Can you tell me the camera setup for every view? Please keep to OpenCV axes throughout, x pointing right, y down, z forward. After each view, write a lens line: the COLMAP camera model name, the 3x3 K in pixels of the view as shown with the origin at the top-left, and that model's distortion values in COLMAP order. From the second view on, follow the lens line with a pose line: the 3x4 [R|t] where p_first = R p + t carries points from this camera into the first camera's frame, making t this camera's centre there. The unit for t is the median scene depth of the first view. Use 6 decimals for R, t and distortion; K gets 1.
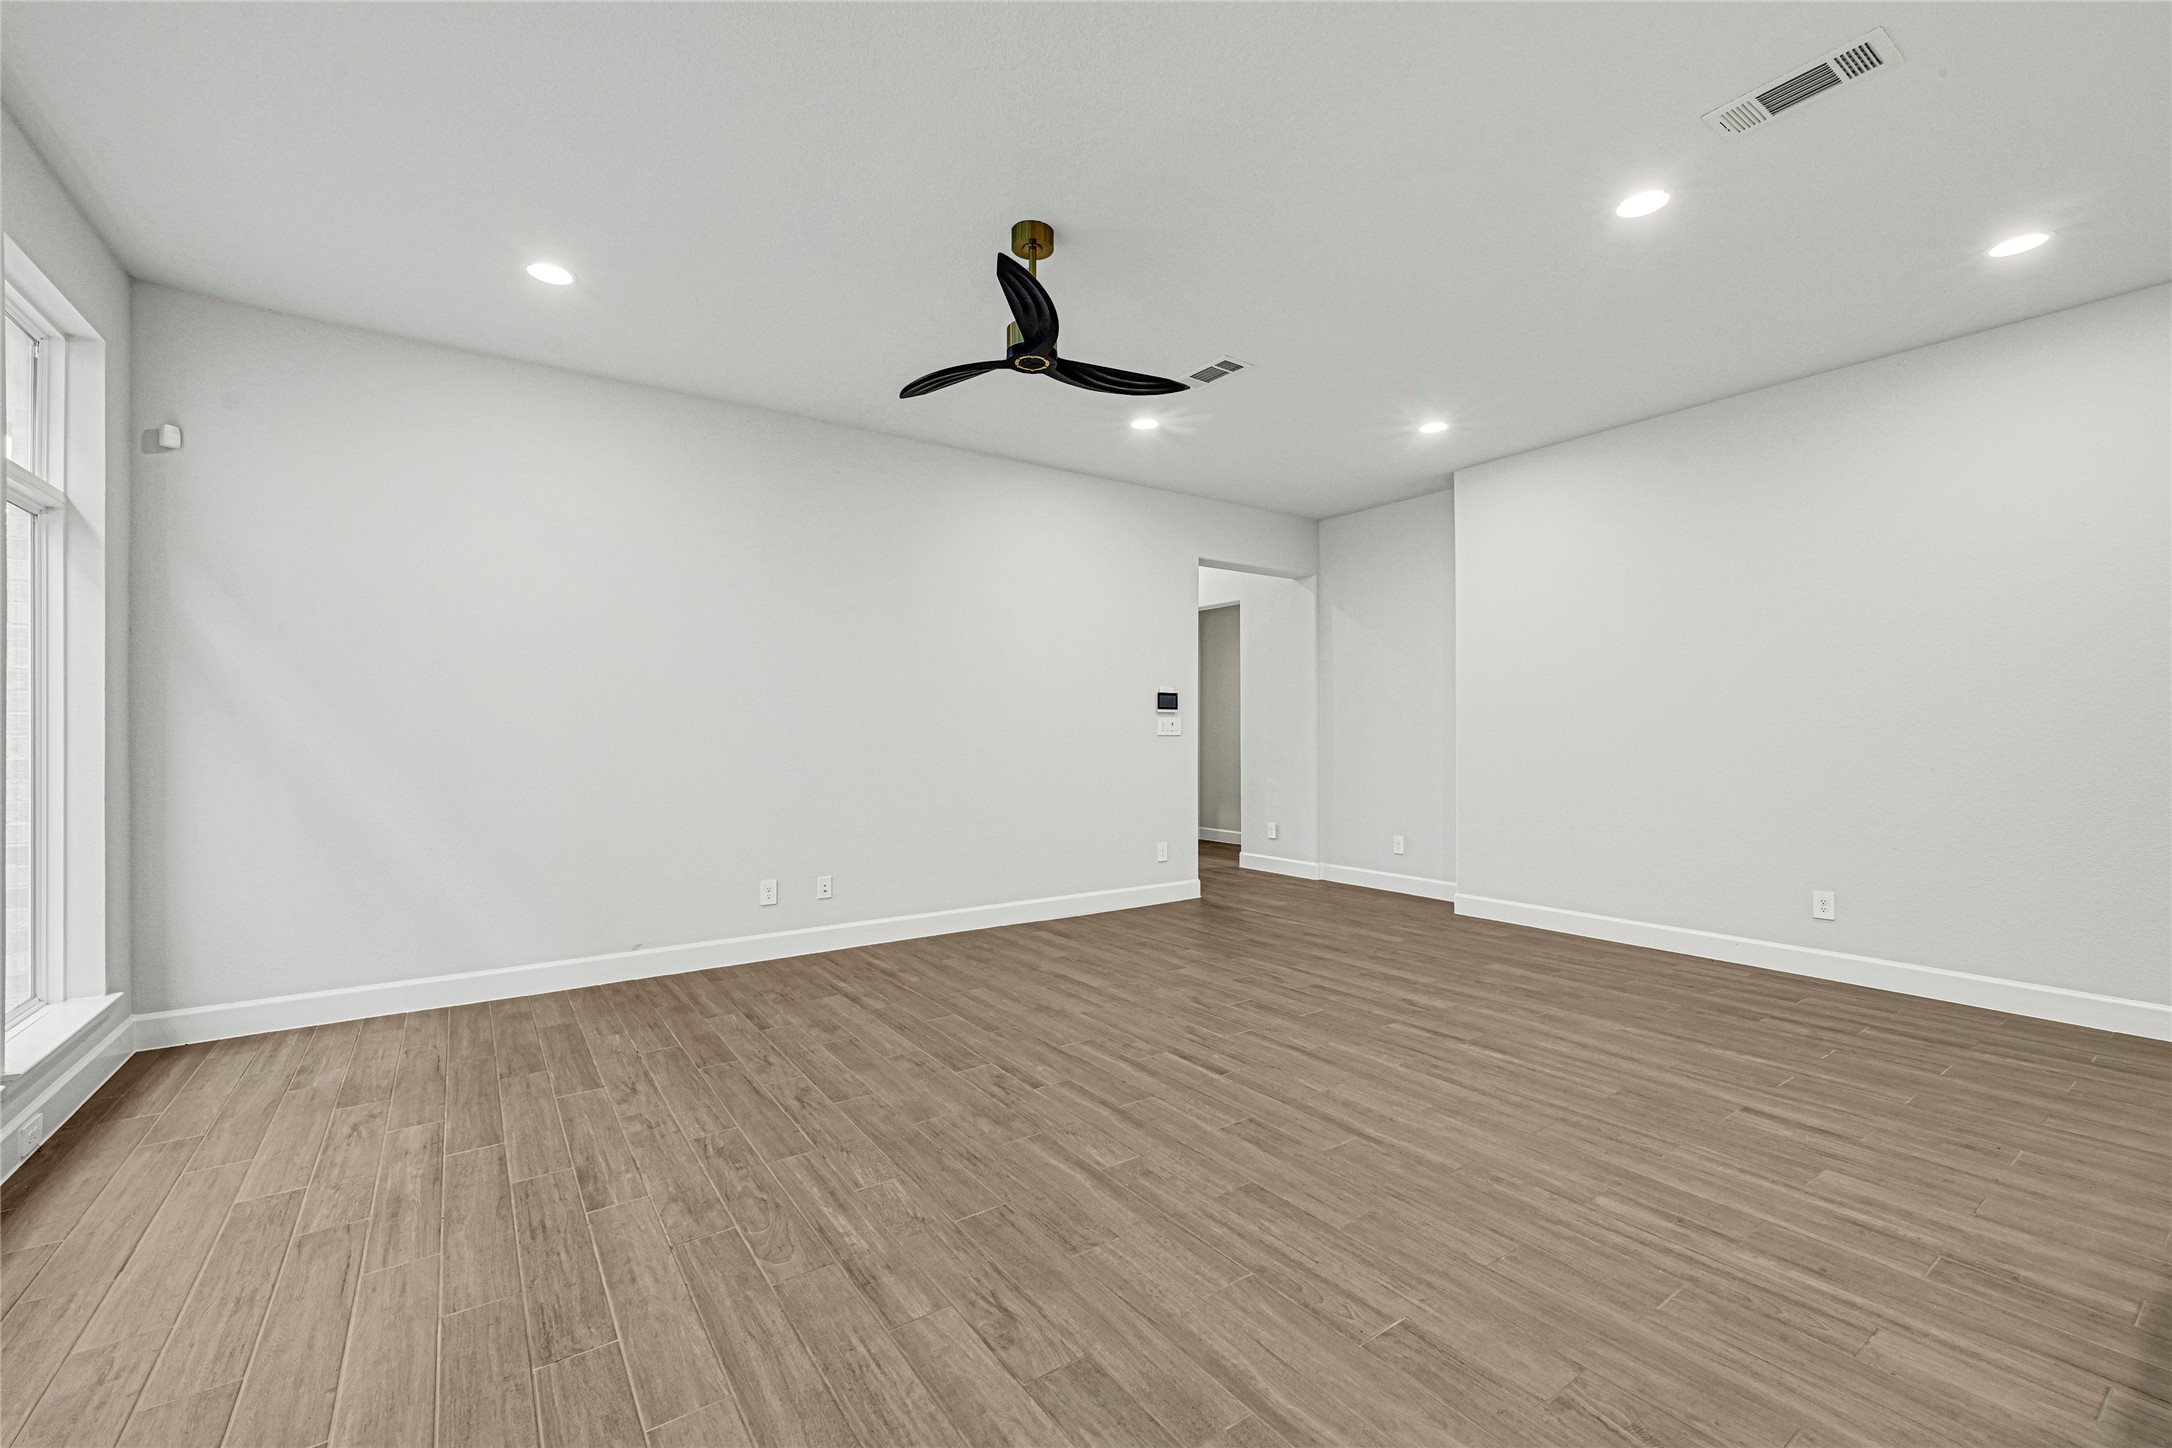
lens RADIAL K [[900.7, 0, 1080.9], [0, 900.7, 725.8], [0, 0, 1]] dist [0.002551, 0.000145]
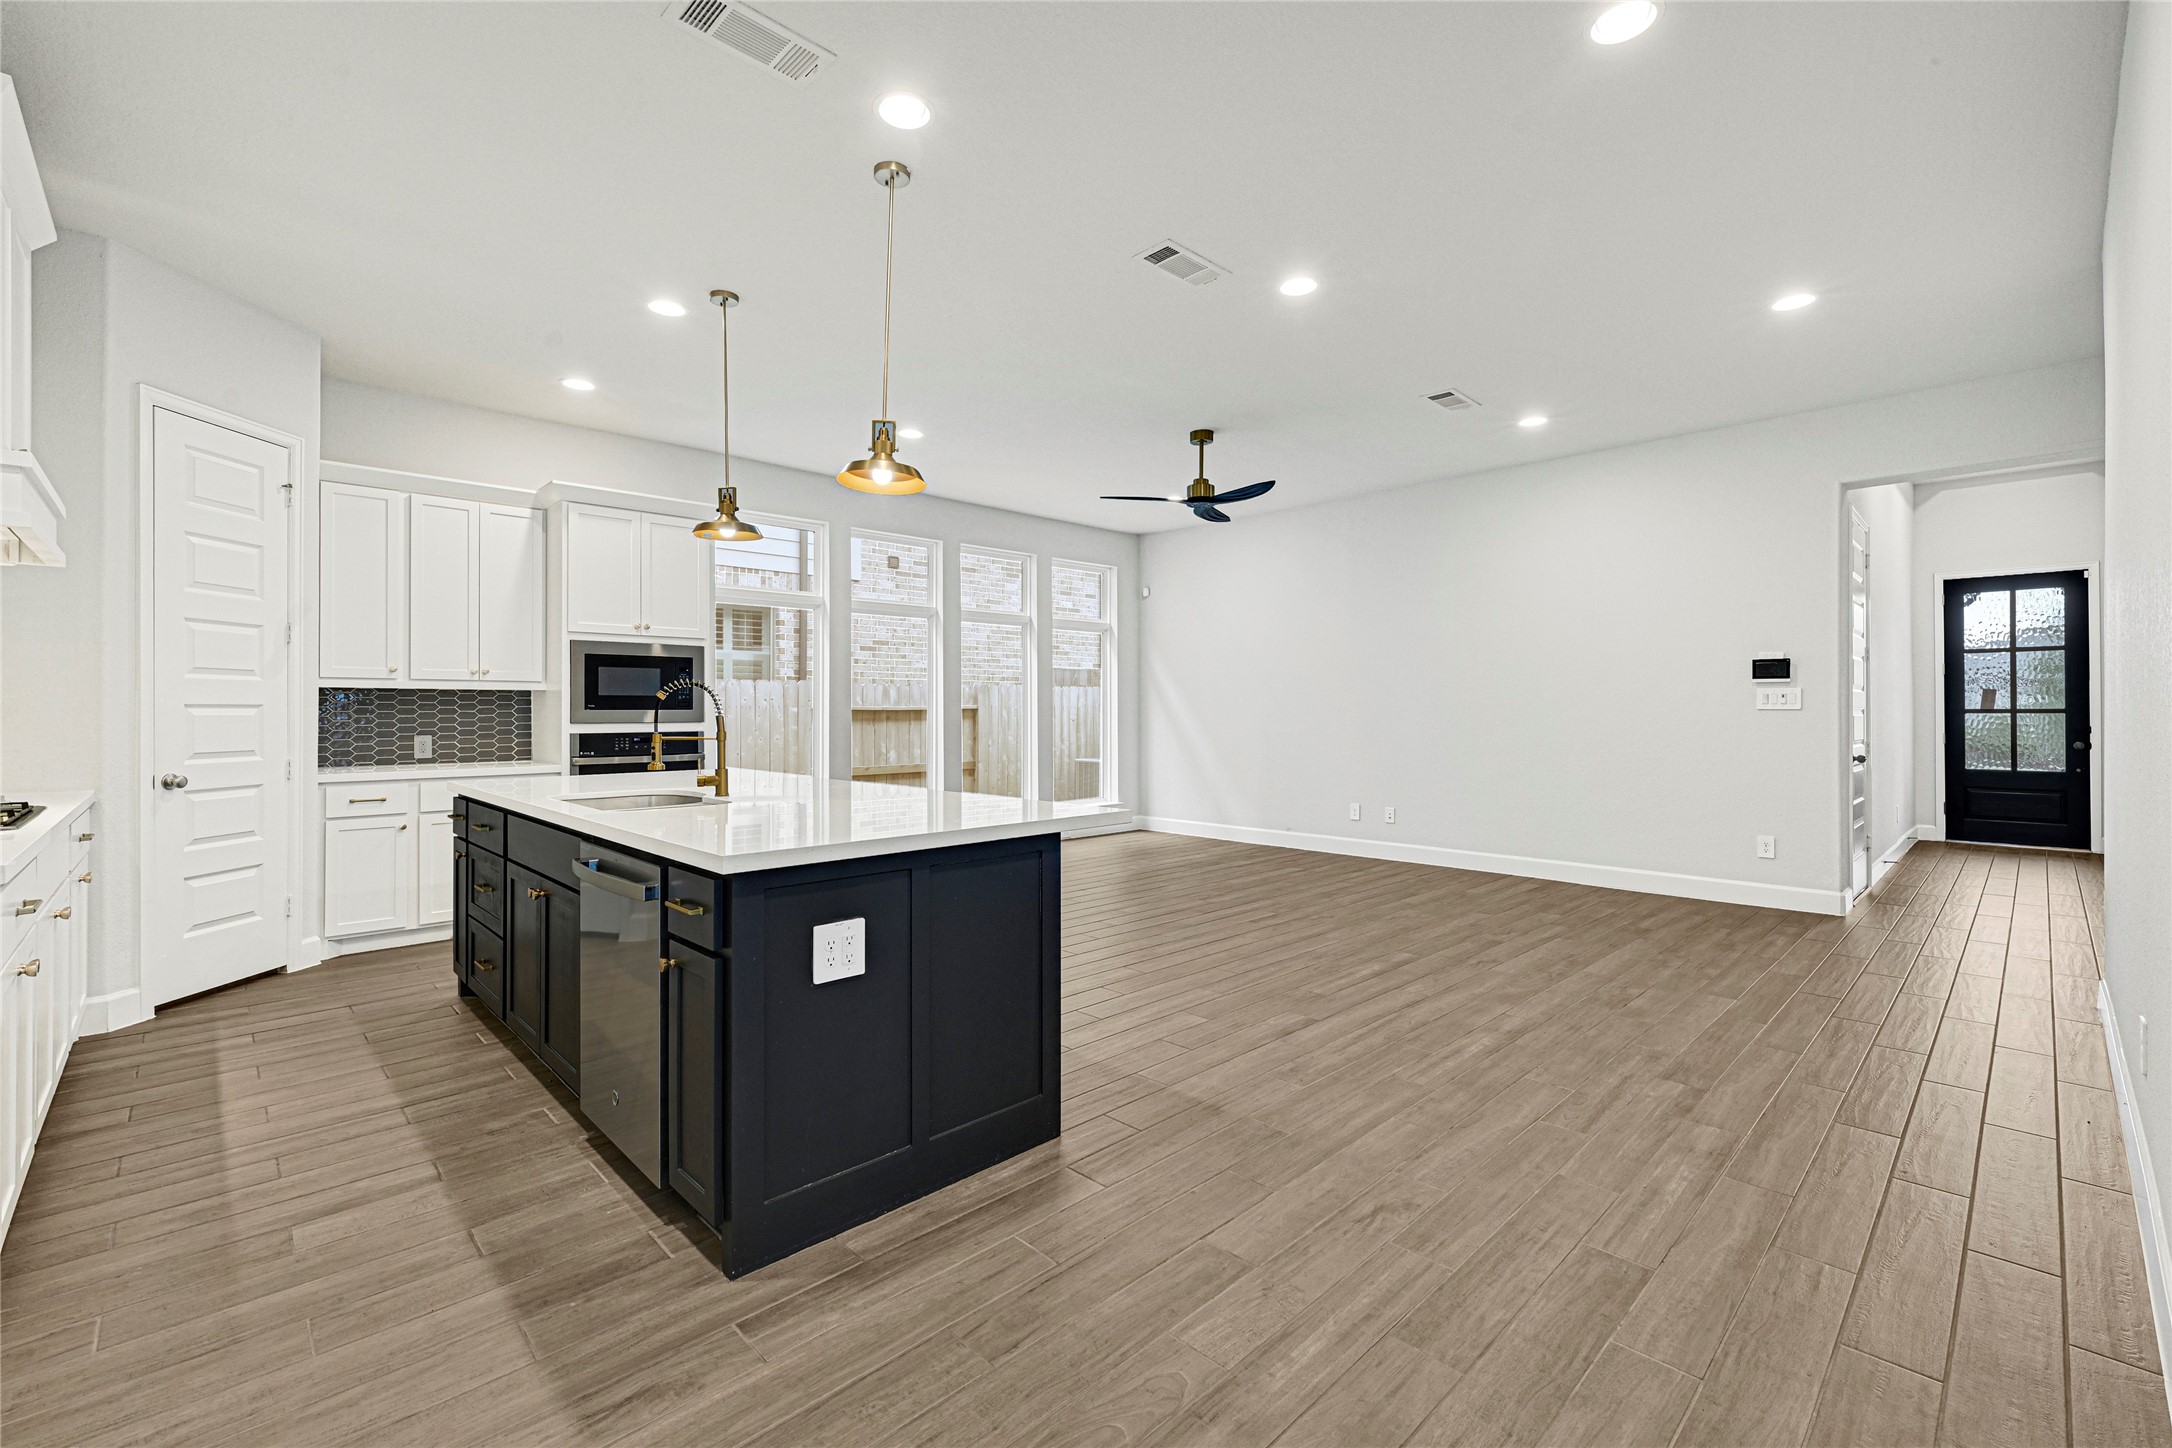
lens RADIAL K [[900.7, 0, 1076.7], [0, 900.7, 711.4], [0, 0, 1]] dist [0.002551, 0.000145]
pose [[0.150998, 0.002614, -0.988531, 1.583184], [0.007057, 0.999968, 0.003722, 0.009431], [0.988509, -0.007538, 0.150975, 0.436535]]
